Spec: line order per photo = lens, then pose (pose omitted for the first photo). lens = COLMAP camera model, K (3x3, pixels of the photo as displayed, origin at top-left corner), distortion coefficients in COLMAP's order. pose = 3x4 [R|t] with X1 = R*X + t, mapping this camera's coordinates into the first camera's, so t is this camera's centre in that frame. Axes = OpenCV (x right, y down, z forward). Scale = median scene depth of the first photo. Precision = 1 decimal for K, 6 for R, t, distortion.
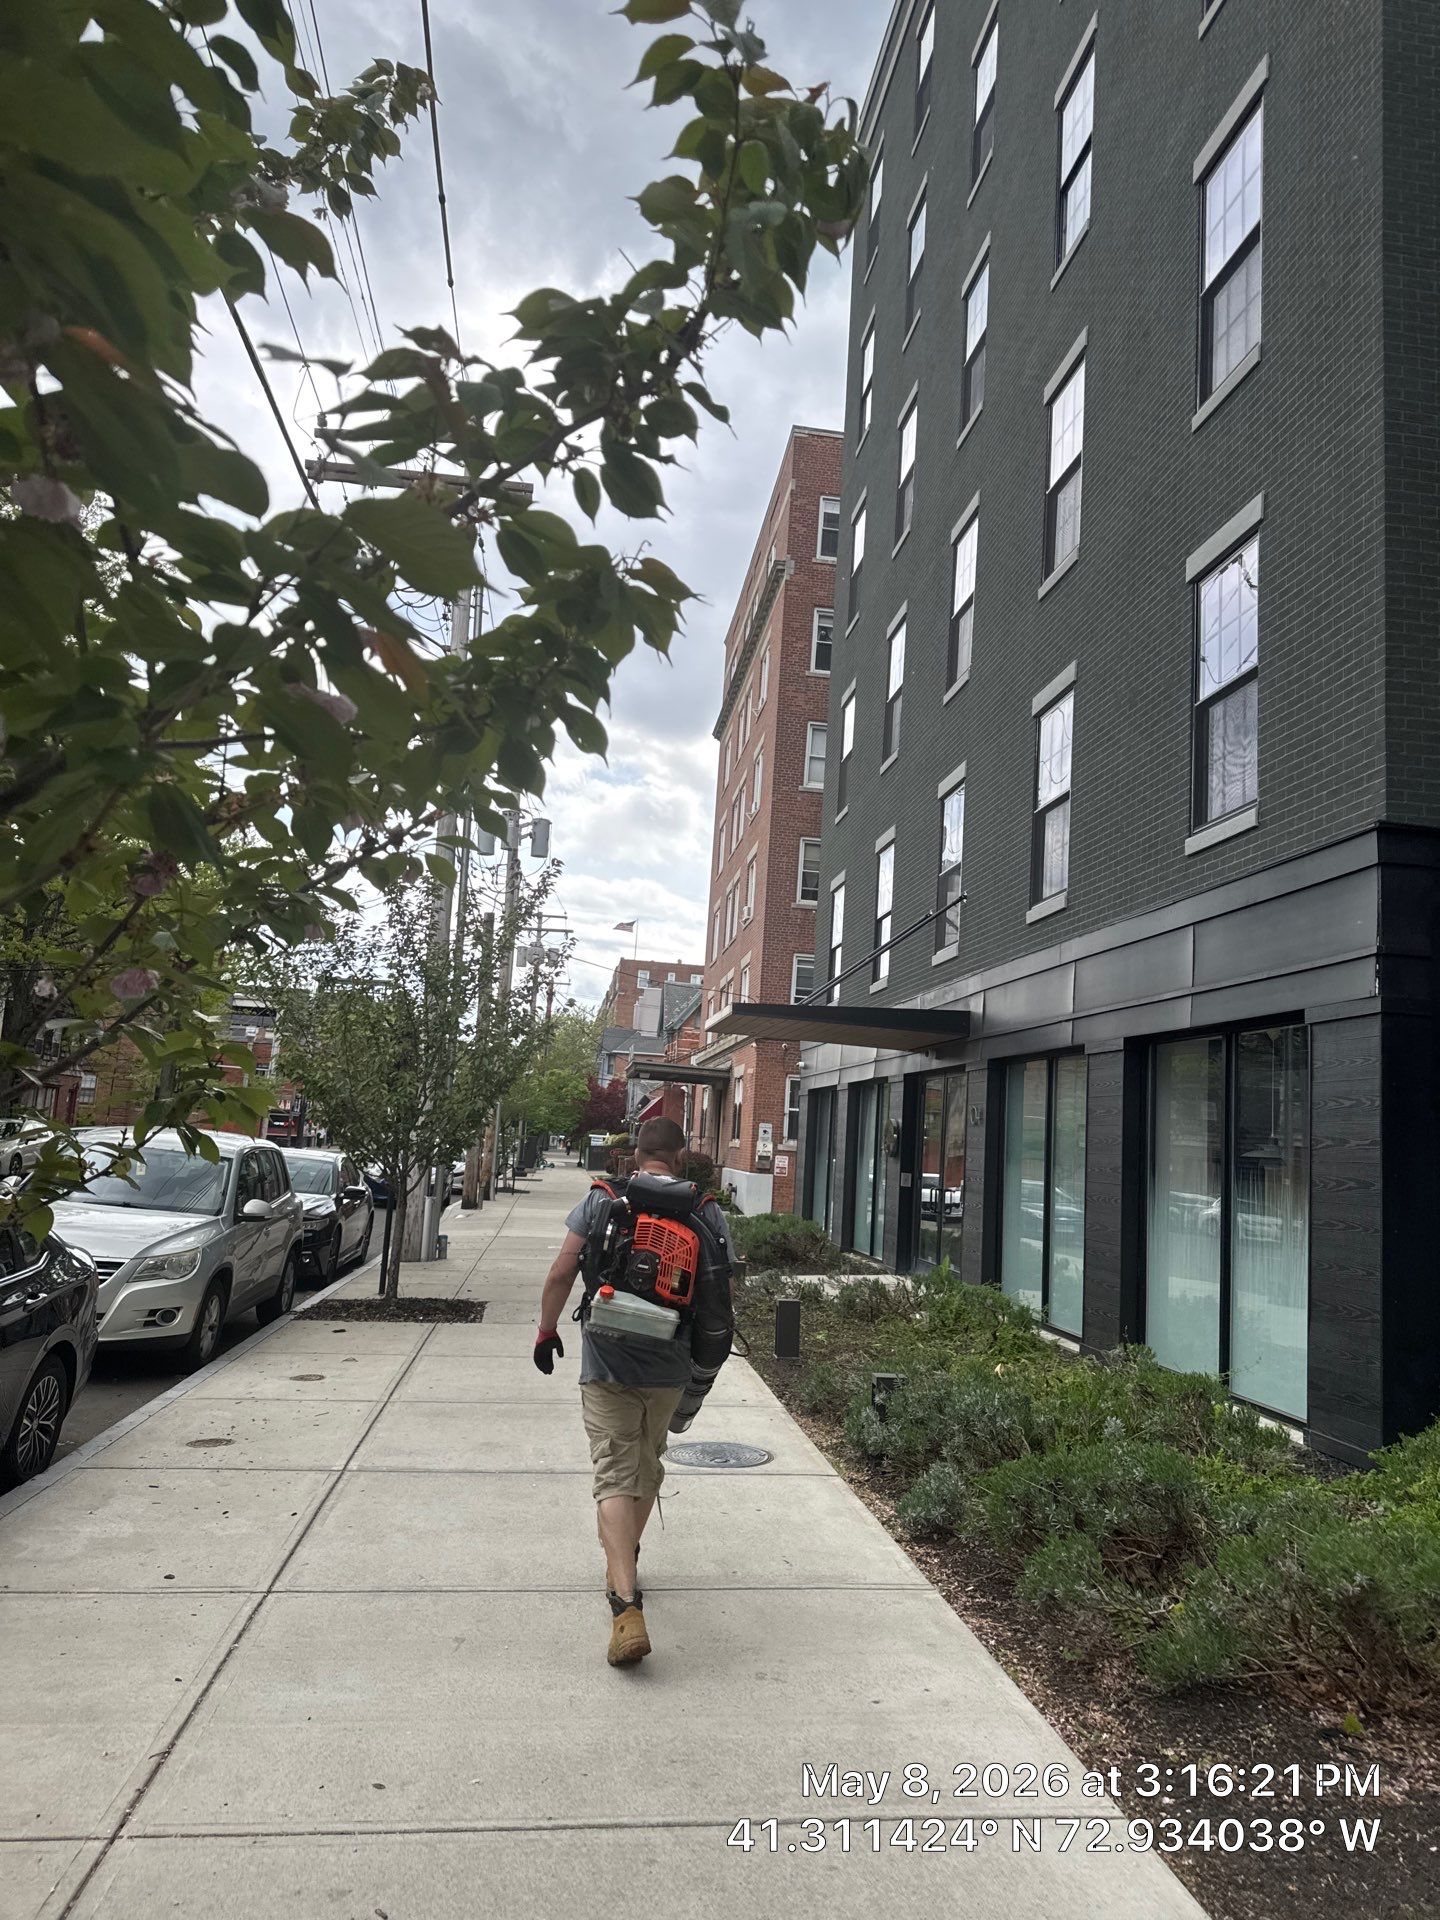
lens RADIAL K [[1523.6, 0, 717.1], [0, 1523.6, 925.4], [0, 0, 1]] dist [0.046433, -0.244619]
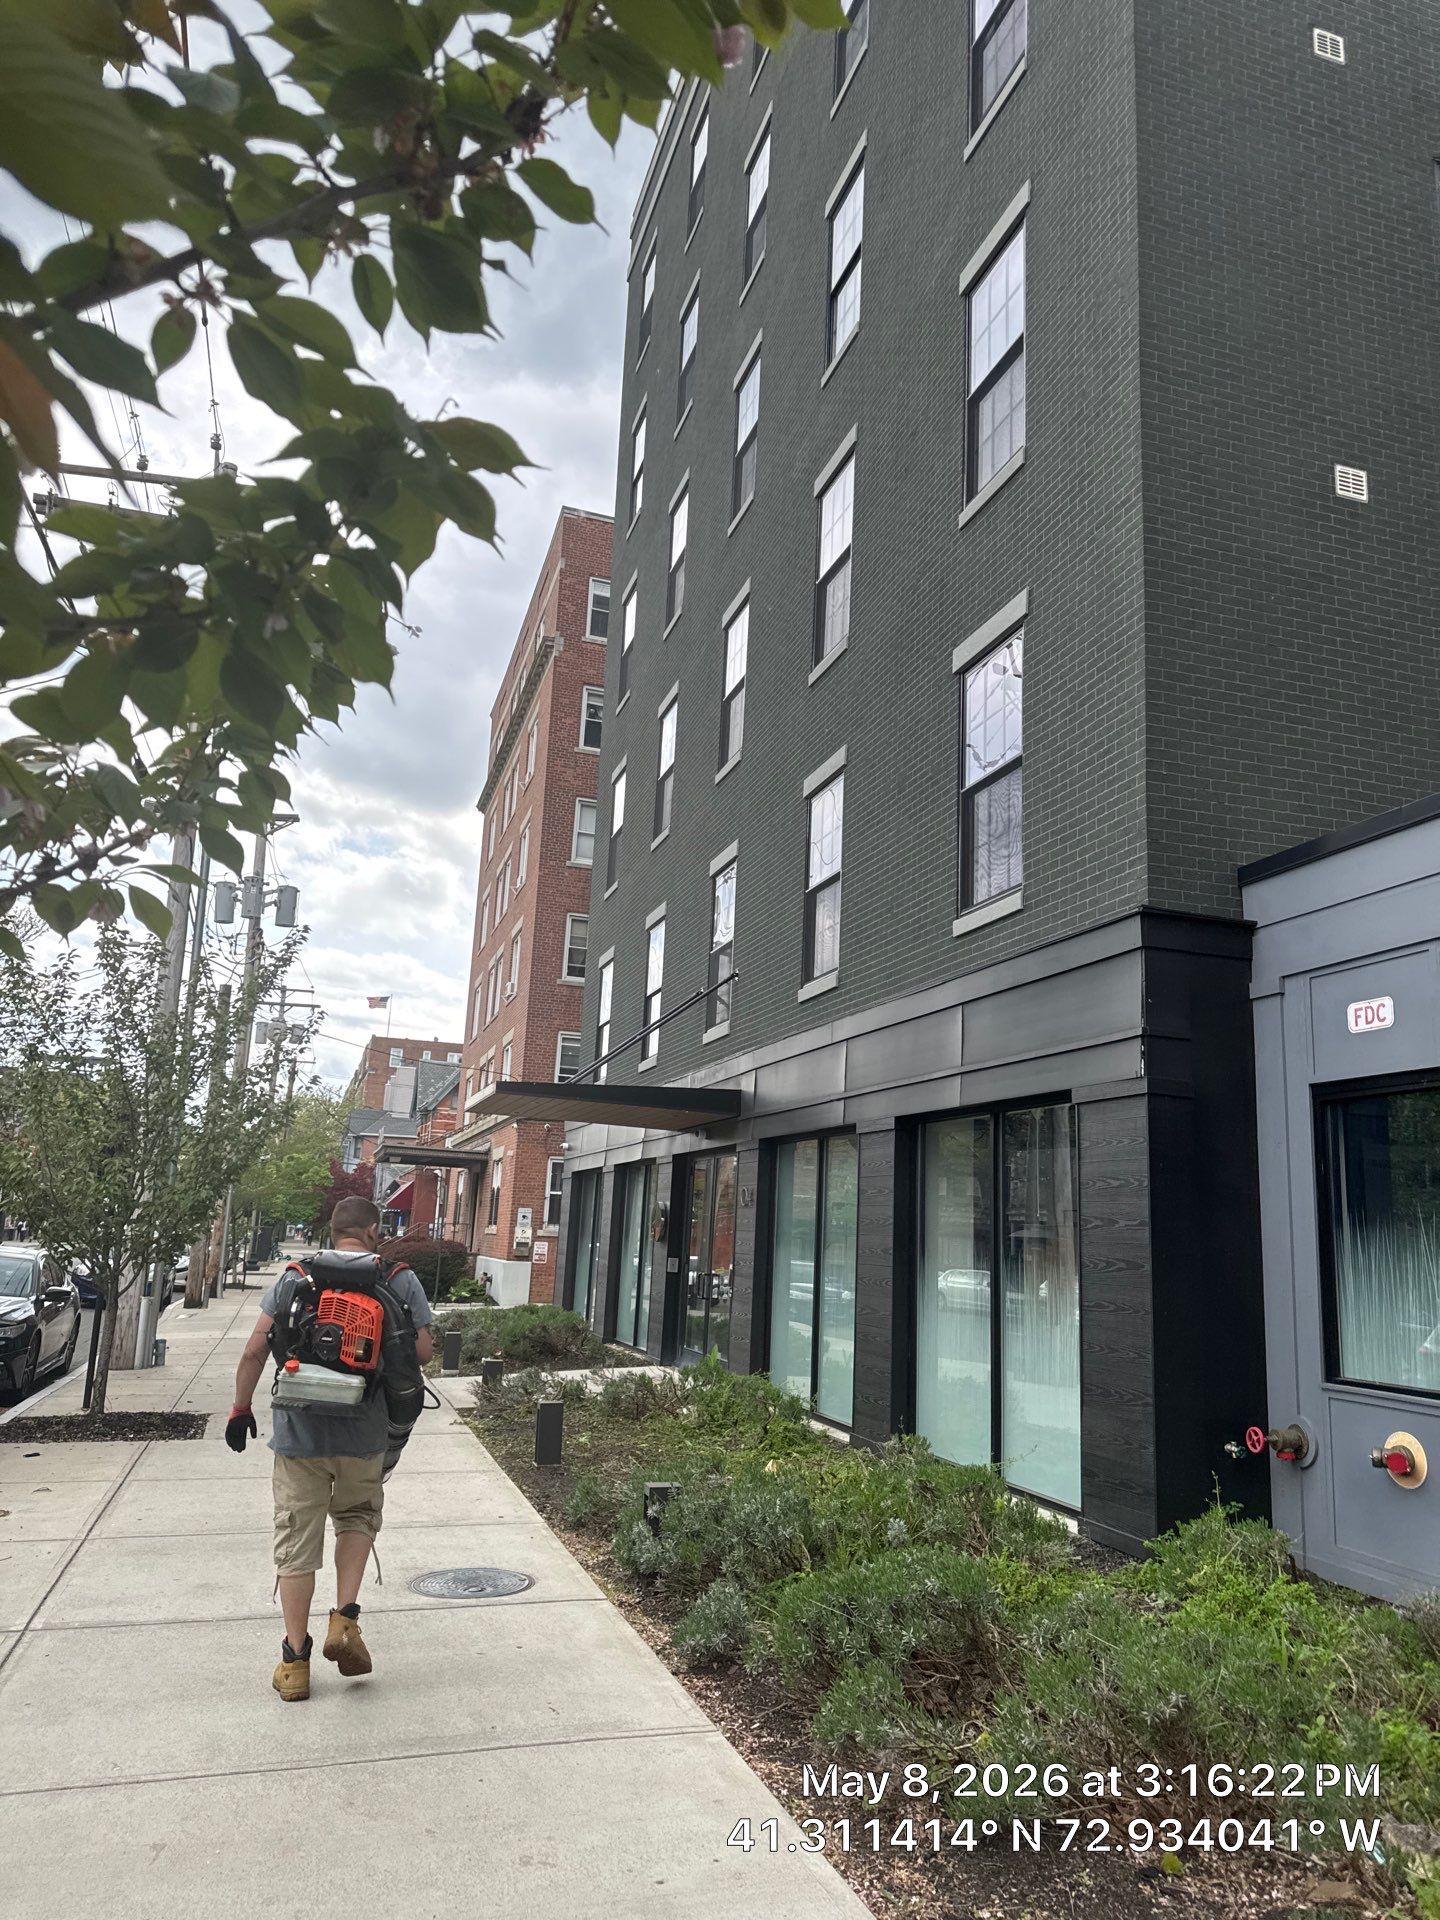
lens RADIAL K [[1280.8, 0, 720.0], [0, 1280.8, 960.0], [0, 0, 1]] dist [0.066014, -0.121619]
pose [[0.978182, 0.022607, 0.206518, -0.020469], [-0.012643, 0.998697, -0.049439, 0.013245], [-0.207367, 0.045749, 0.977193, 0.191137]]
